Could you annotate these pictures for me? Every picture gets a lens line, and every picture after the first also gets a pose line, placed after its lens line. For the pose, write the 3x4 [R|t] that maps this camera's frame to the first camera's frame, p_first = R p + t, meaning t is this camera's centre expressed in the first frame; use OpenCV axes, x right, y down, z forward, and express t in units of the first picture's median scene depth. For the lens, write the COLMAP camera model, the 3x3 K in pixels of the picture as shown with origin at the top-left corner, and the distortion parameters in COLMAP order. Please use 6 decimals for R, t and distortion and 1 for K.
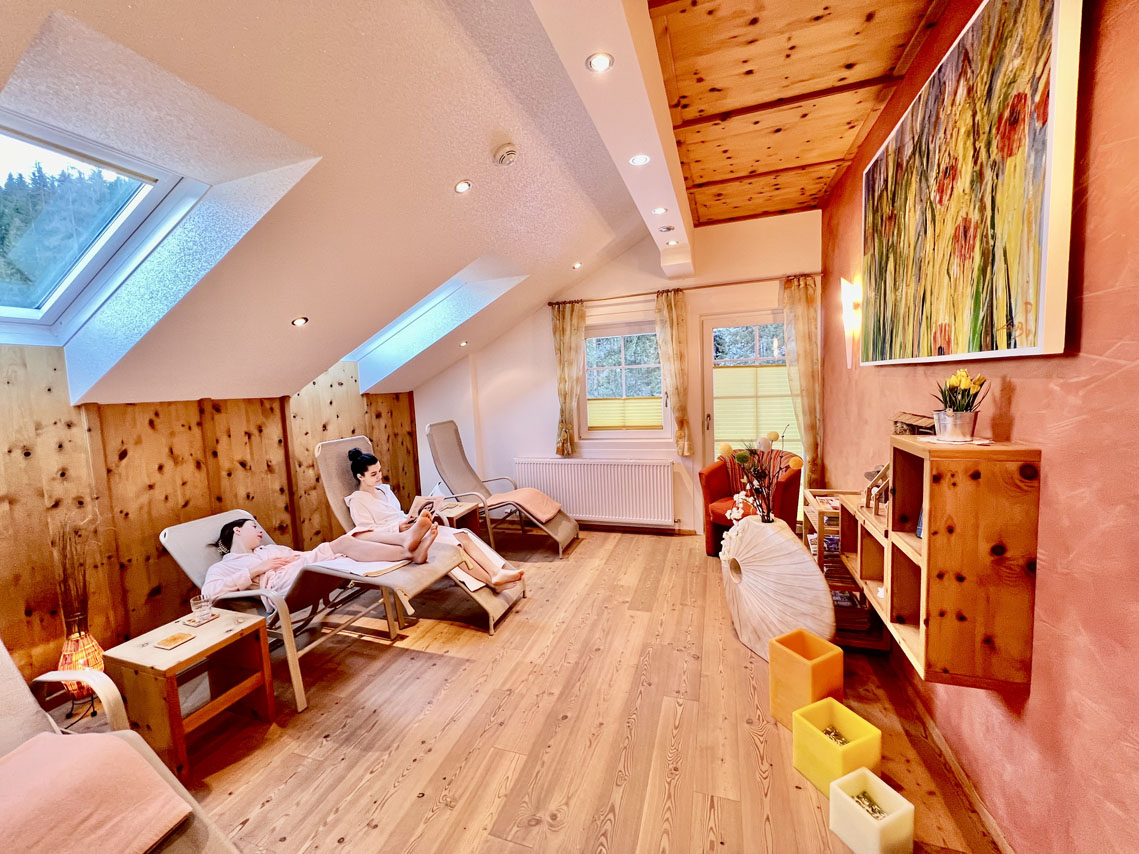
lens RADIAL K [[457.4, 0, 568.7], [0, 457.4, 424.9], [0, 0, 1]] dist [-0.003686, 0.000654]
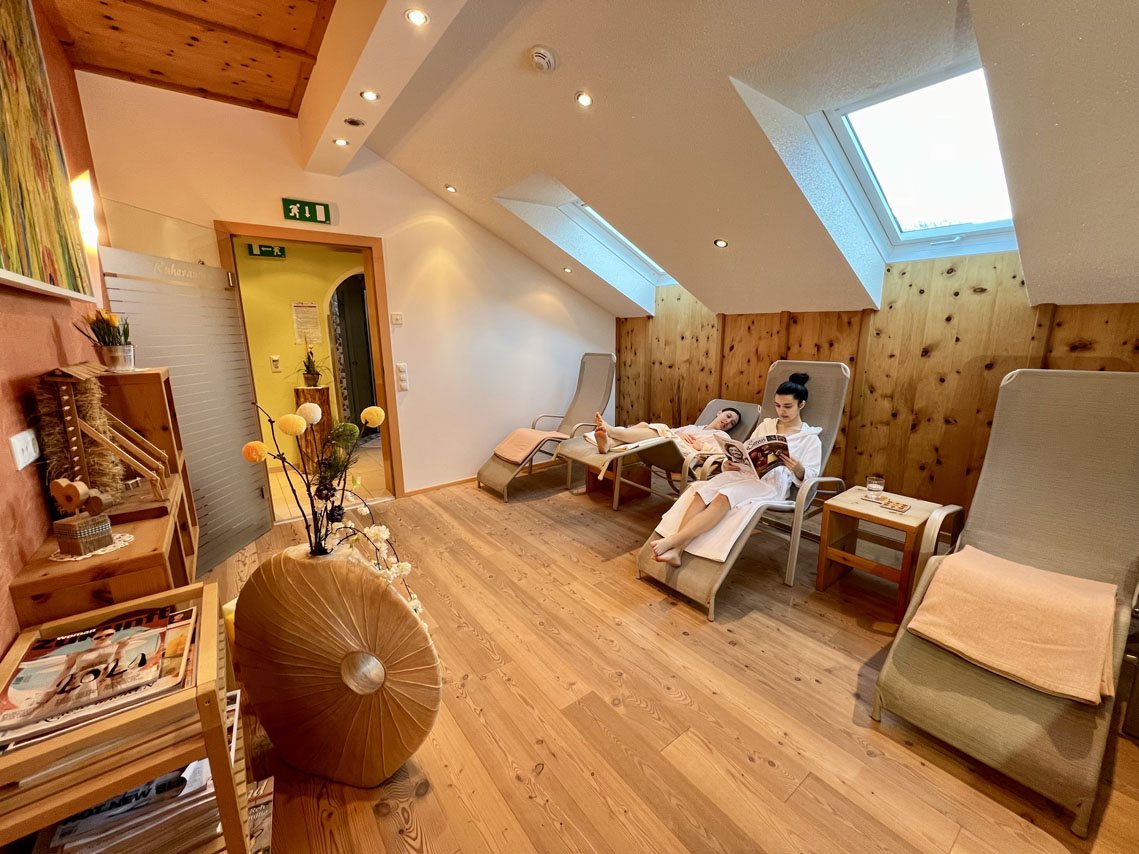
lens RADIAL K [[457.4, 0, 567.7], [0, 457.4, 424.2], [0, 0, 1]] dist [-0.003686, 0.000654]
pose [[-0.569559, 0.217970, -0.792522, 0.659182], [-0.036091, 0.956635, 0.289044, -0.121067], [0.821158, 0.193230, -0.536993, 1.485253]]
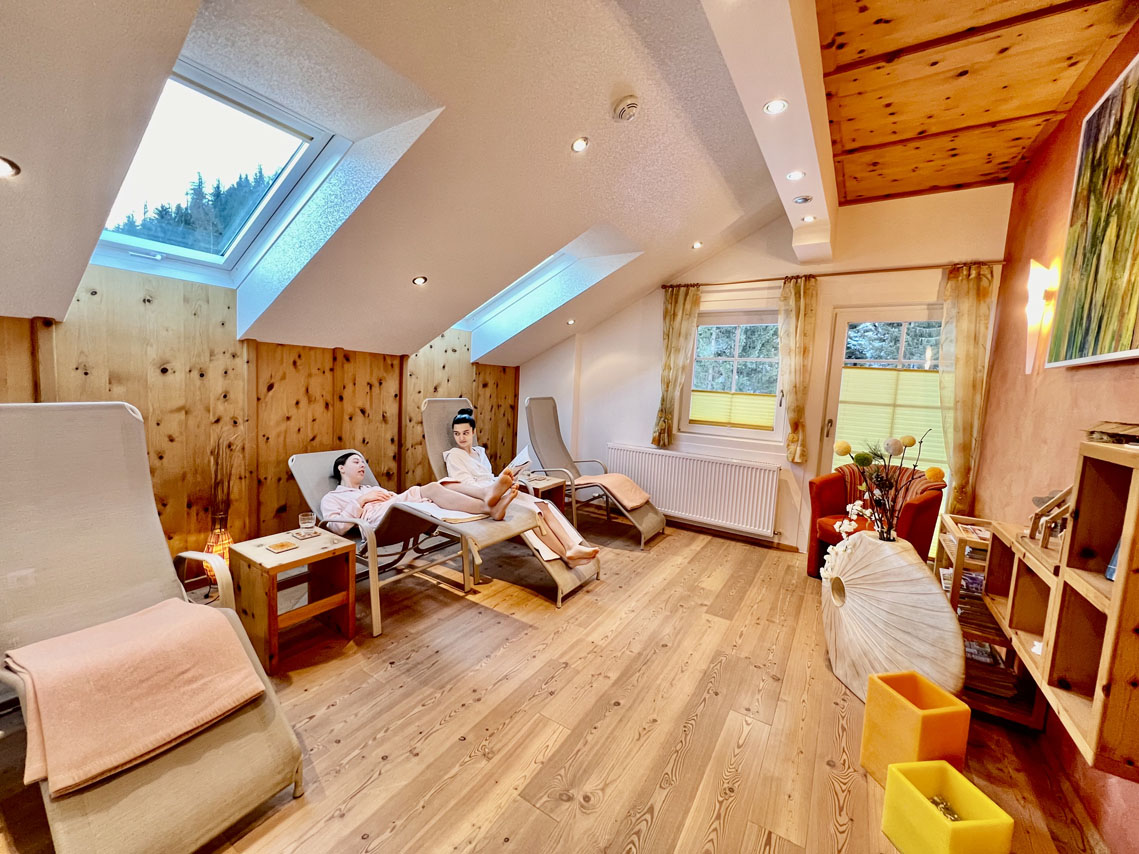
lens RADIAL K [[457.4, 0, 567.5], [0, 457.4, 424.8], [0, 0, 1]] dist [-0.003686, 0.000654]
pose [[0.965930, 0.118133, -0.230271, 0.034891], [-0.117327, 0.992944, 0.017237, 0.053903], [0.230682, 0.010368, 0.972974, 0.044567]]
